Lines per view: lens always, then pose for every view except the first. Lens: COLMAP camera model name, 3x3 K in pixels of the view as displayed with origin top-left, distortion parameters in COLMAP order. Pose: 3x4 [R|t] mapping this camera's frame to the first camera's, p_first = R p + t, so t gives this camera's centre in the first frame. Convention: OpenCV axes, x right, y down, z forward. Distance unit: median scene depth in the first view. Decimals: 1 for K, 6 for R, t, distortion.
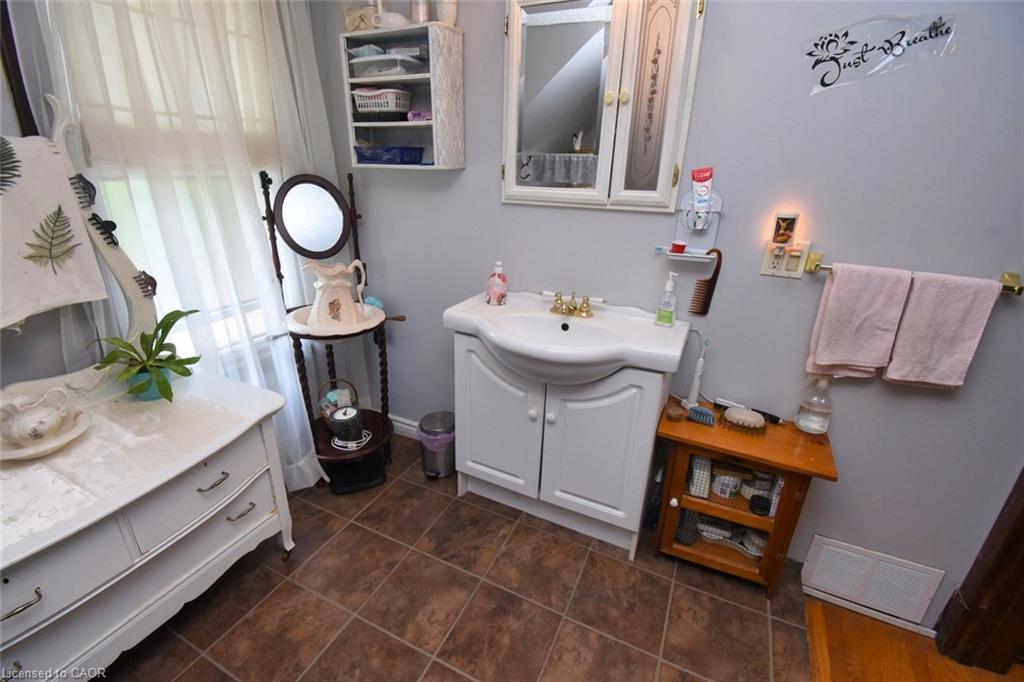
lens RADIAL K [[449.5, 0, 506.9], [0, 449.5, 342.1], [0, 0, 1]] dist [0.019463, -0.027132]
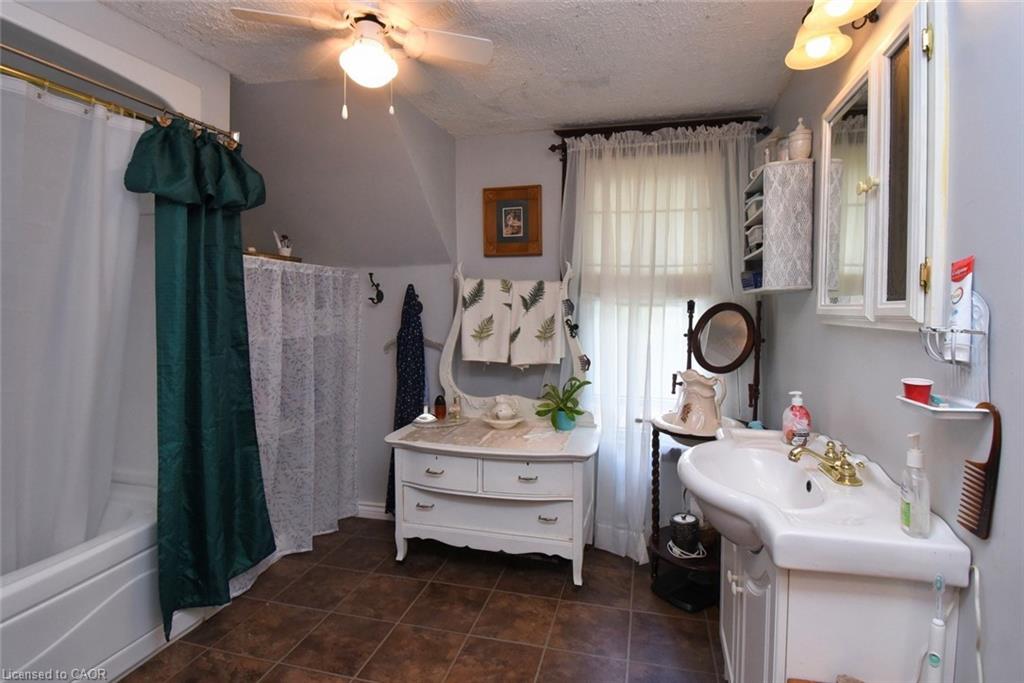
lens RADIAL K [[461.9, 0, 514.2], [0, 461.9, 304.5], [0, 0, 1]] dist [0.000817, 0.000124]
pose [[0.220186, -0.023045, -0.975186, 0.808113], [-0.362876, 0.926036, -0.103817, -0.057663], [0.905450, 0.376730, 0.195538, 0.357423]]
